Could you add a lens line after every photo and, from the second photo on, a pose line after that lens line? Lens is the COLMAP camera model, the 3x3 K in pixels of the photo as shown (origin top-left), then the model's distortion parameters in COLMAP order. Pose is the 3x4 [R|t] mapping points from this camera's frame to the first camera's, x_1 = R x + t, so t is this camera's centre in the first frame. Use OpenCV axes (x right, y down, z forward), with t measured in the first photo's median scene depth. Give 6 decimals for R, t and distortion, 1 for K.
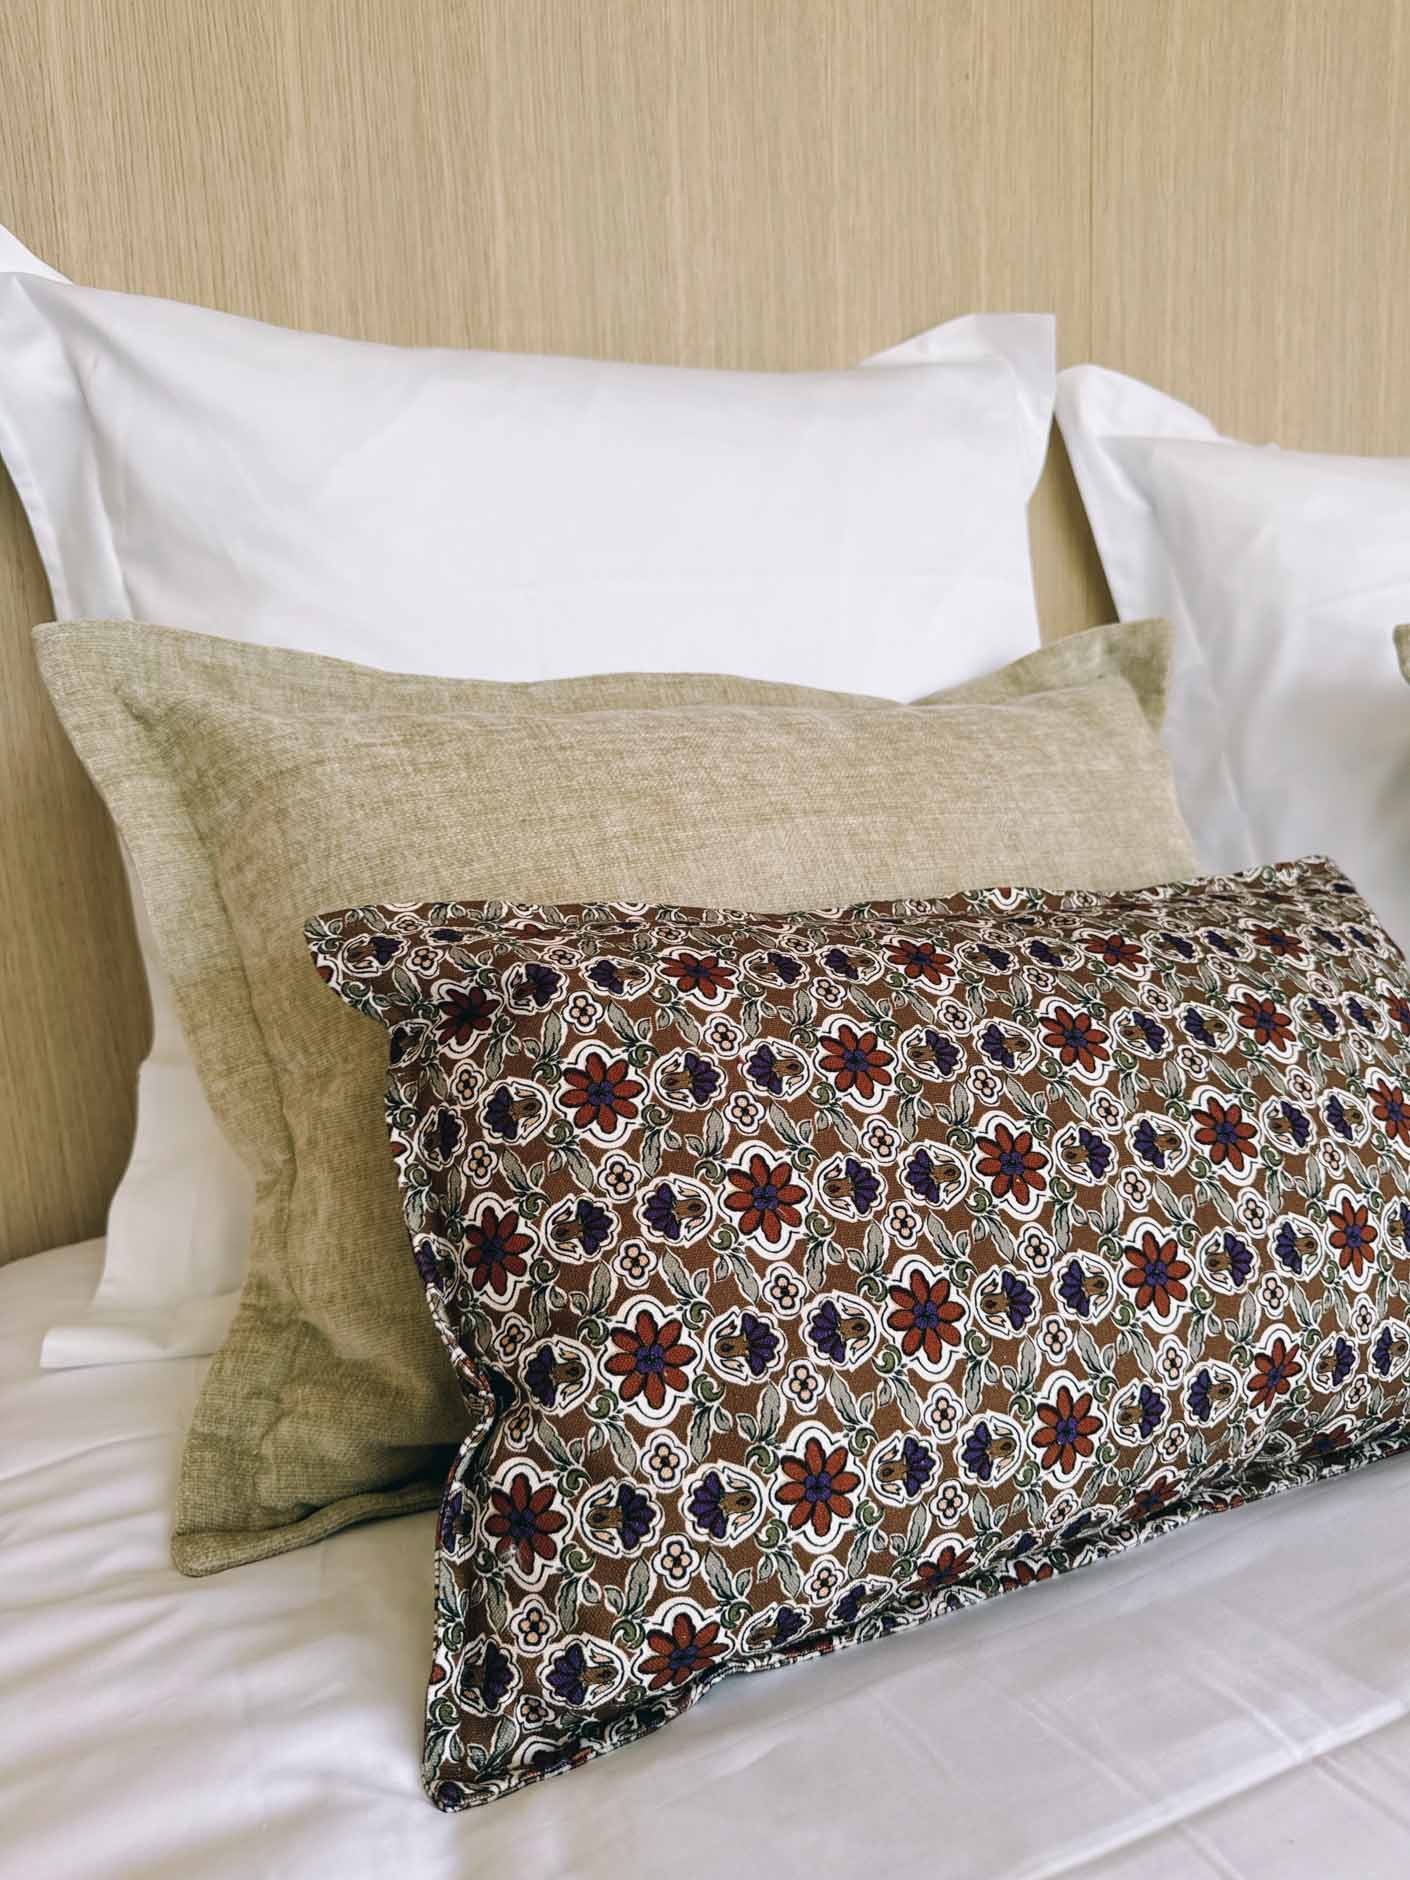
lens RADIAL K [[1435.6, 0, 751.7], [0, 1435.6, 1002.2], [0, 0, 1]] dist [0.028961, -0.019526]
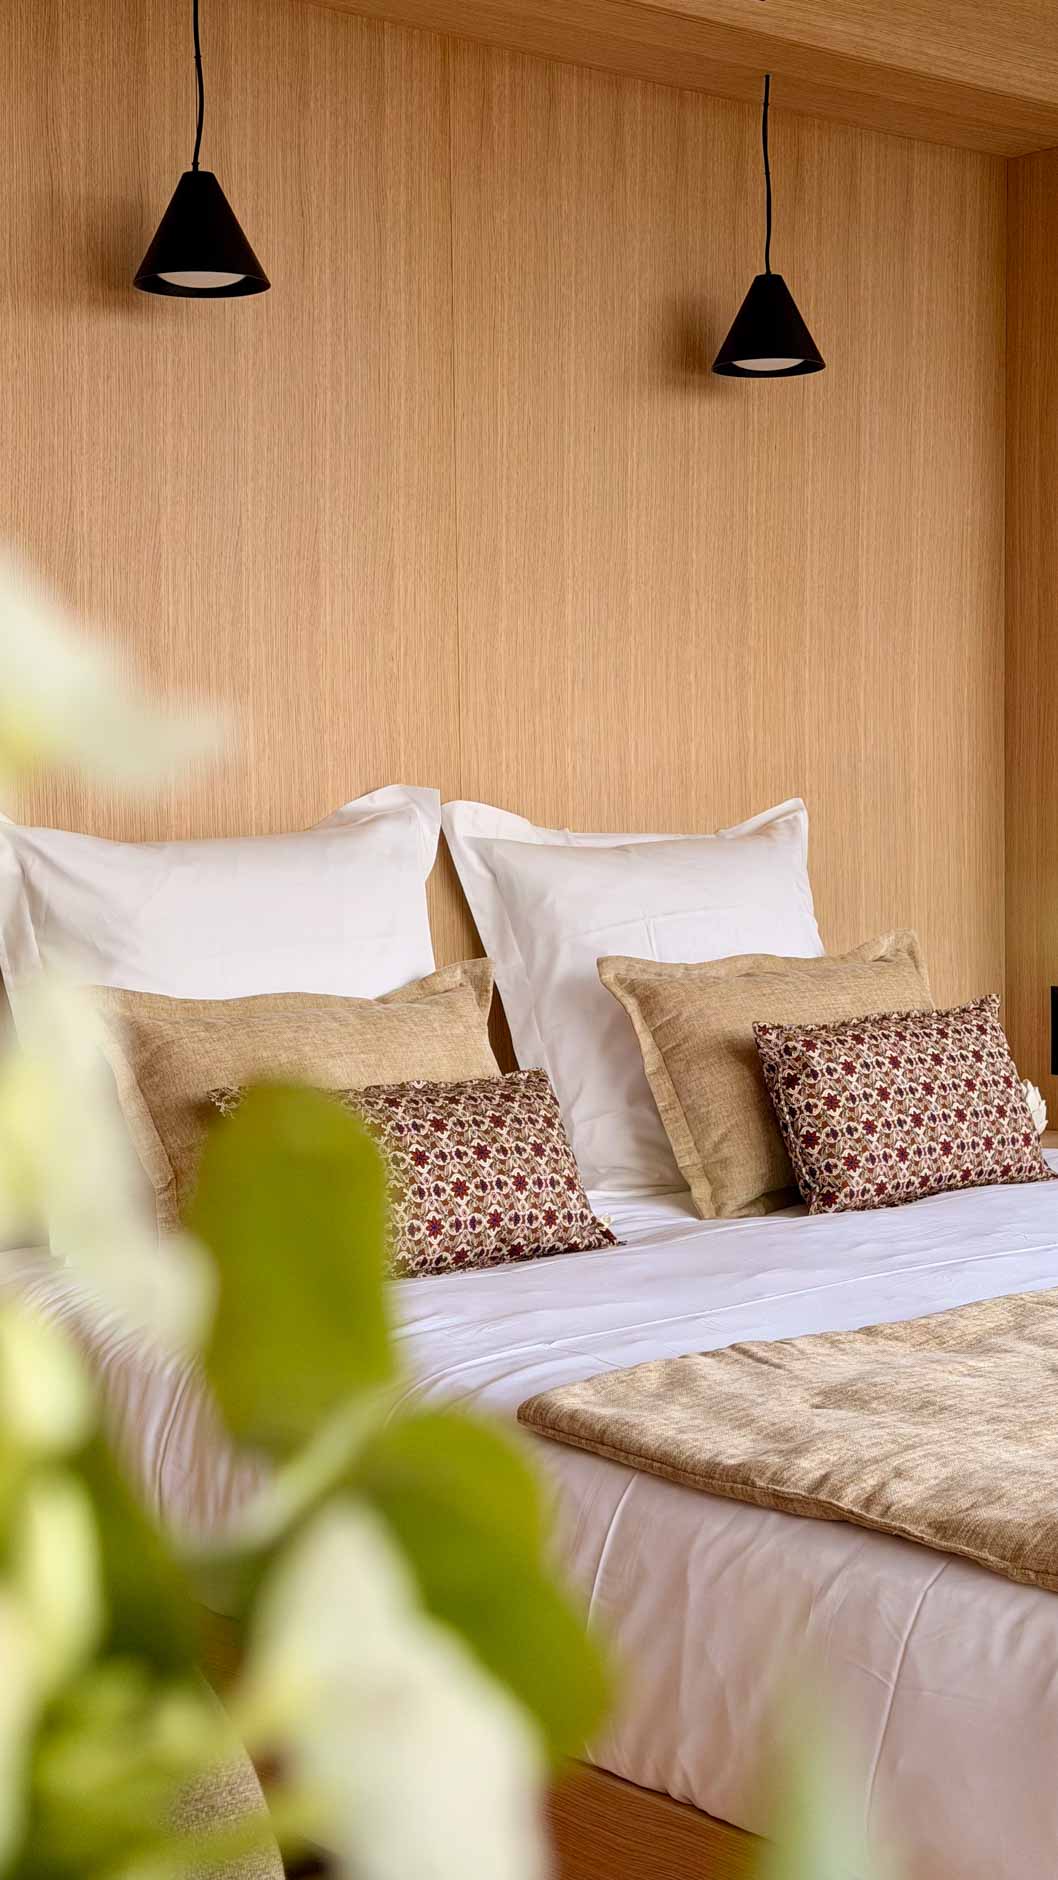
lens RADIAL K [[2055.0, 0, 530.6], [0, 2055.0, 941.4], [0, 0, 1]] dist [0.126916, 0.000000]
pose [[0.974986, 0.010779, 0.222004, -0.440105], [0.022206, 0.989102, -0.145549, 0.210635], [-0.221154, 0.146838, 0.964121, -2.587152]]
